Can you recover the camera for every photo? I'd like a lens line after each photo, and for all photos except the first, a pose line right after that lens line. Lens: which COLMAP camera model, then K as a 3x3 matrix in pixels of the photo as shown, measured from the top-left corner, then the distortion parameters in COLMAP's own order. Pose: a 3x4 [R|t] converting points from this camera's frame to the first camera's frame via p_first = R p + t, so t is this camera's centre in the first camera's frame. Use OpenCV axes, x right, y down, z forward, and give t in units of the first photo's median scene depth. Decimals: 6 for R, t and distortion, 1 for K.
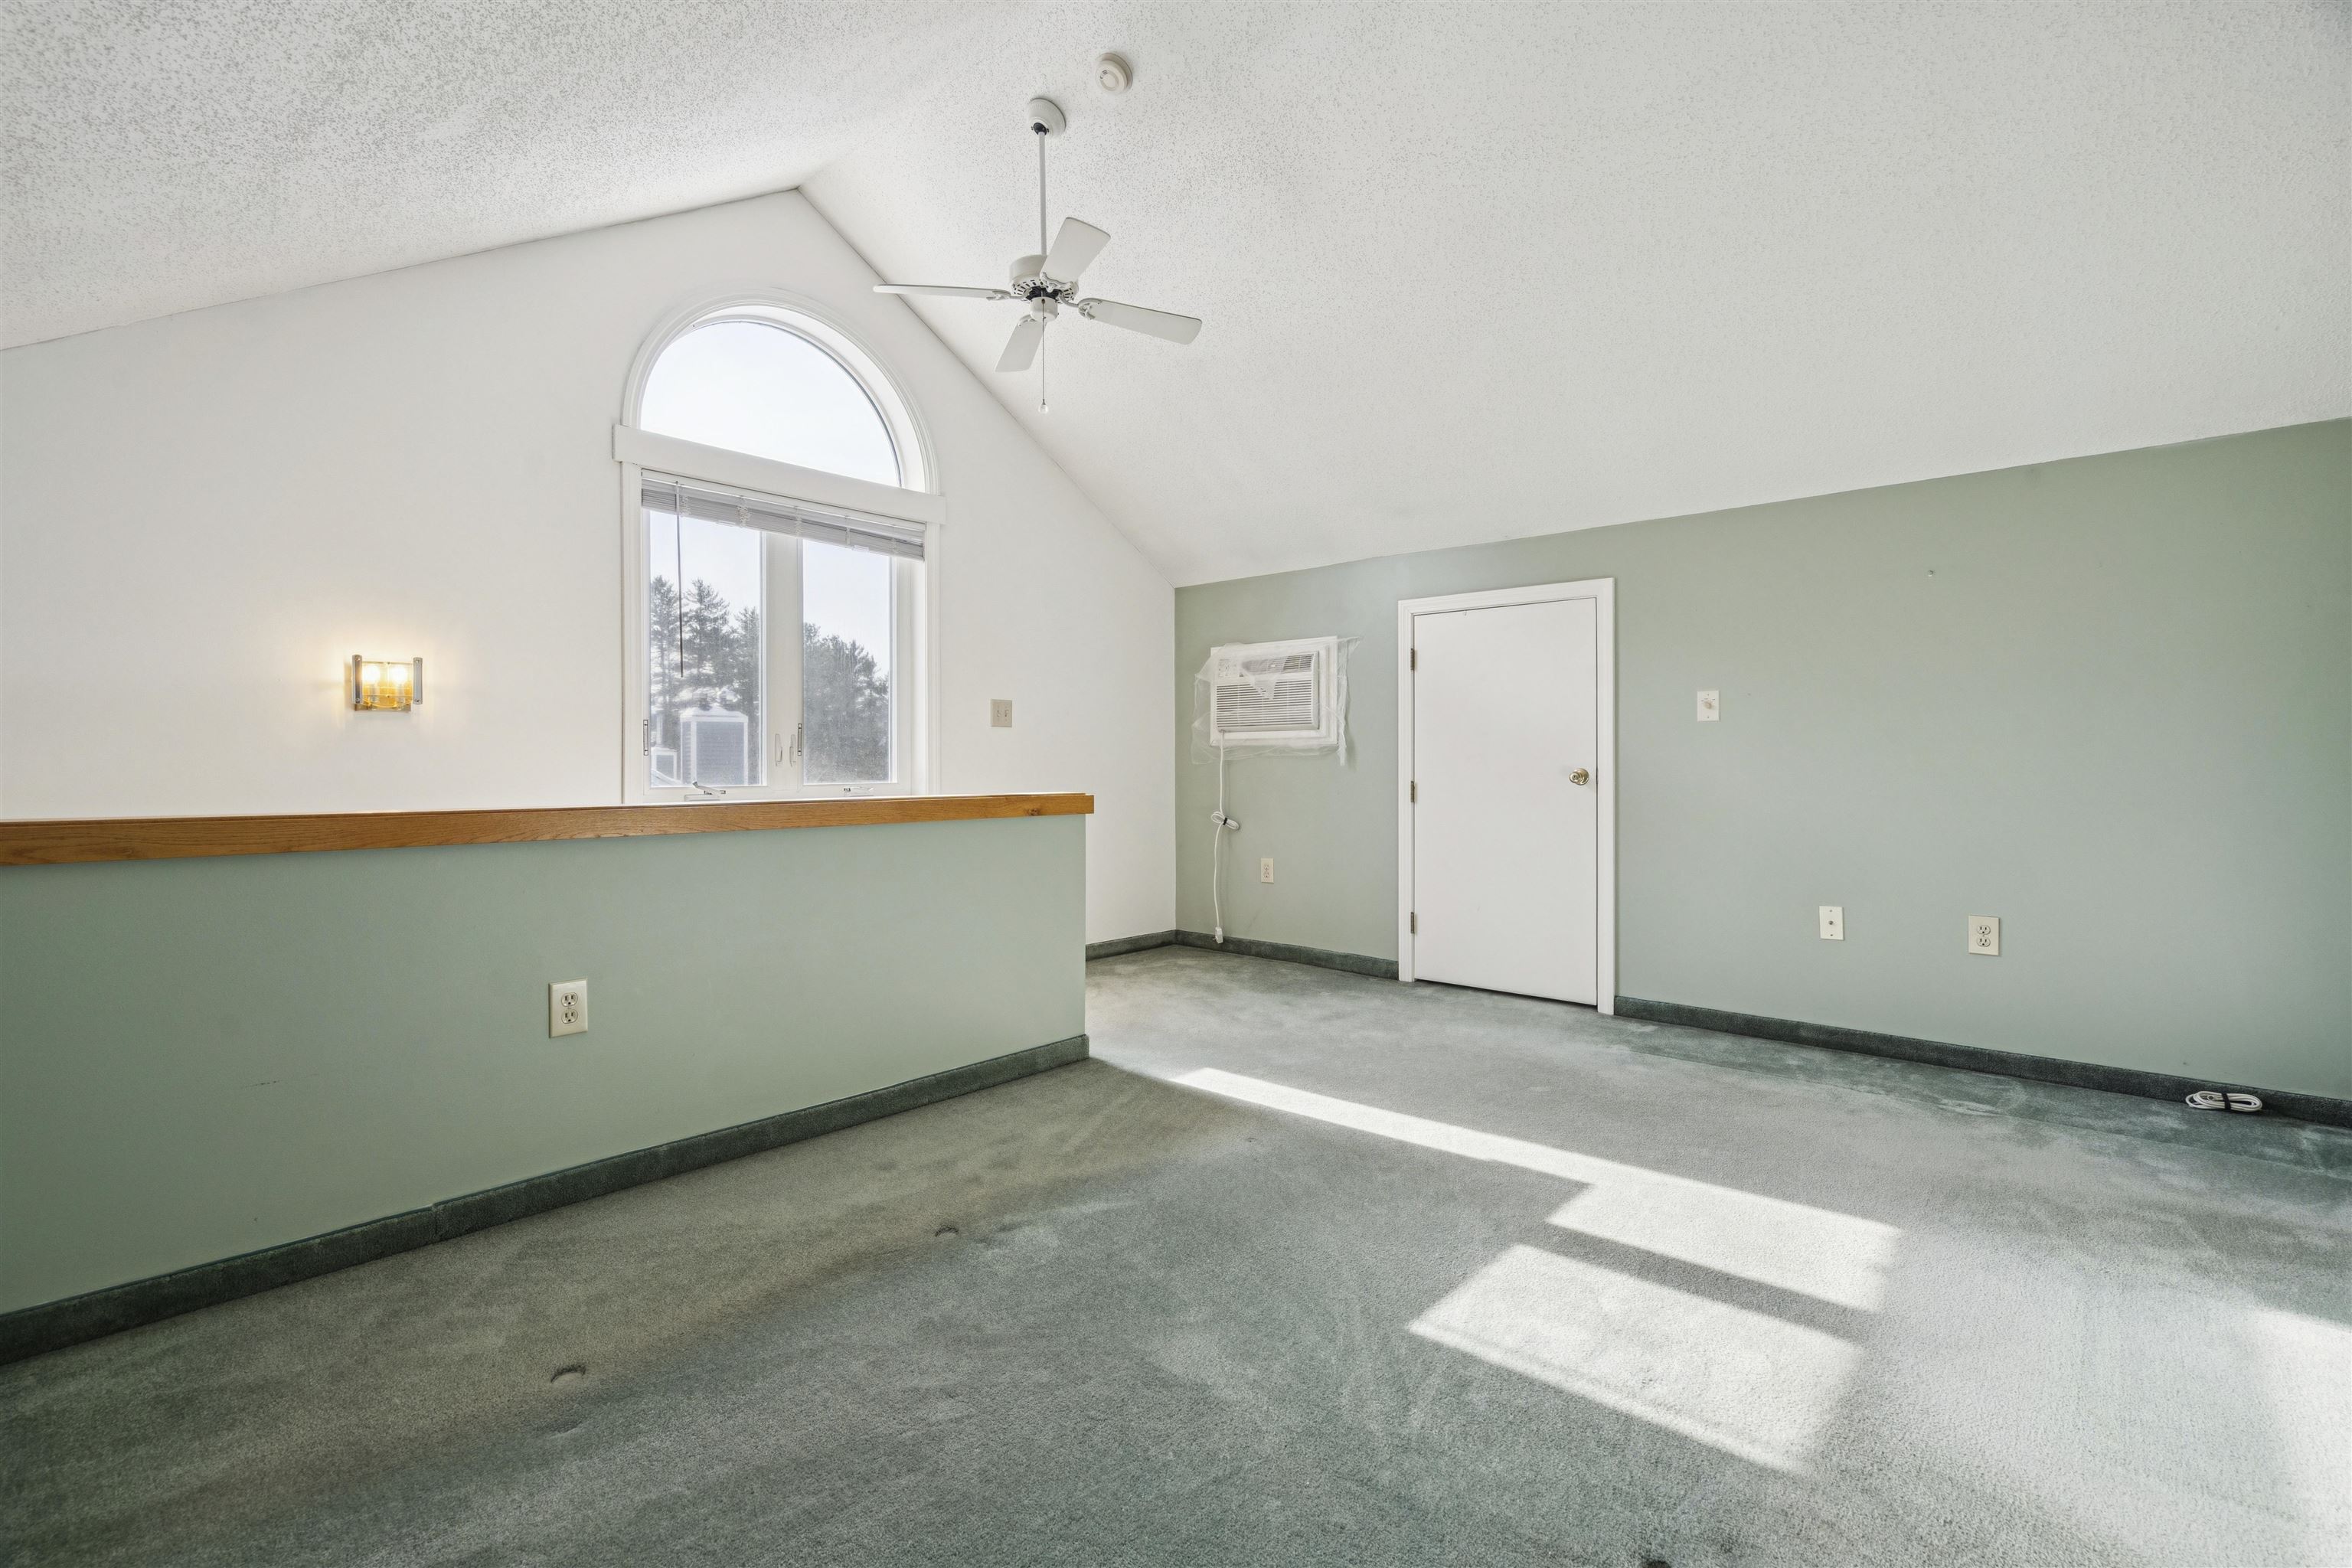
lens RADIAL K [[1097.4, 0, 1179.0], [0, 1097.4, 767.4], [0, 0, 1]] dist [-0.003601, 0.000169]
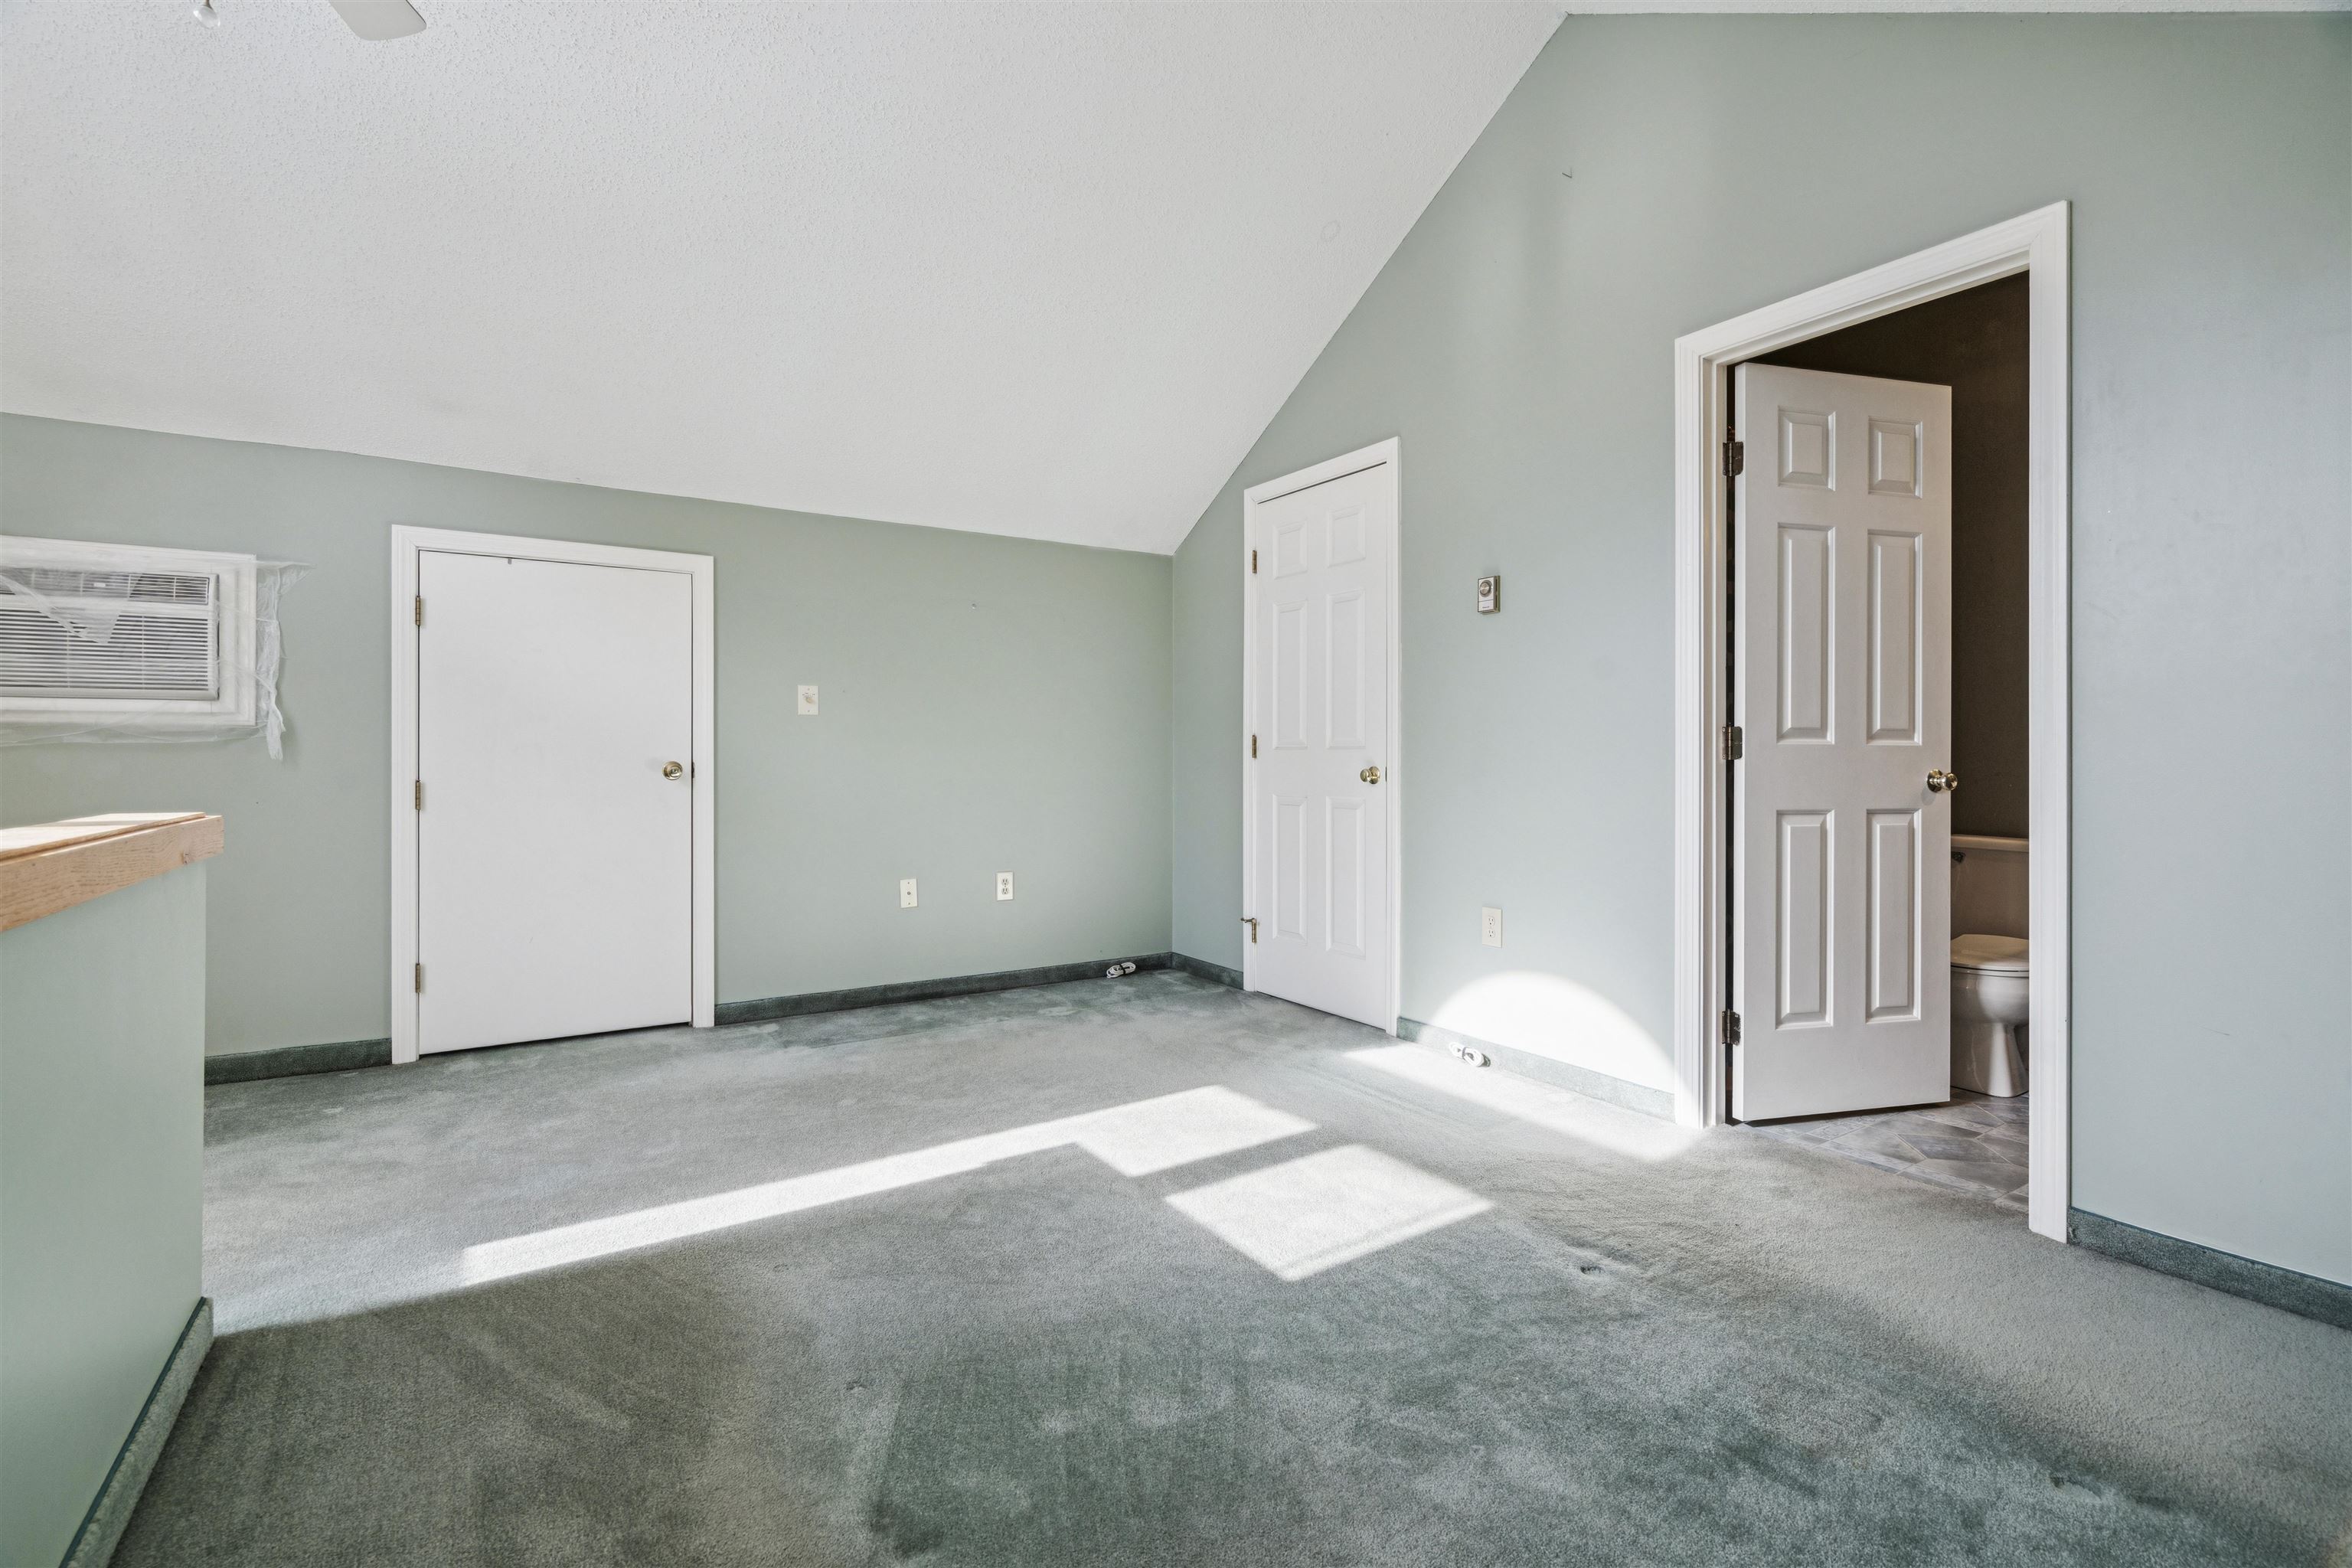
lens RADIAL K [[1076.4, 0, 1178.2], [0, 1076.4, 755.8], [0, 0, 1]] dist [-0.002217, 0.000238]
pose [[0.249870, 0.000547, 0.968279, -0.390894], [0.003581, 0.999992, -0.001489, -0.000877], [-0.968273, 0.003840, 0.249866, 0.389962]]
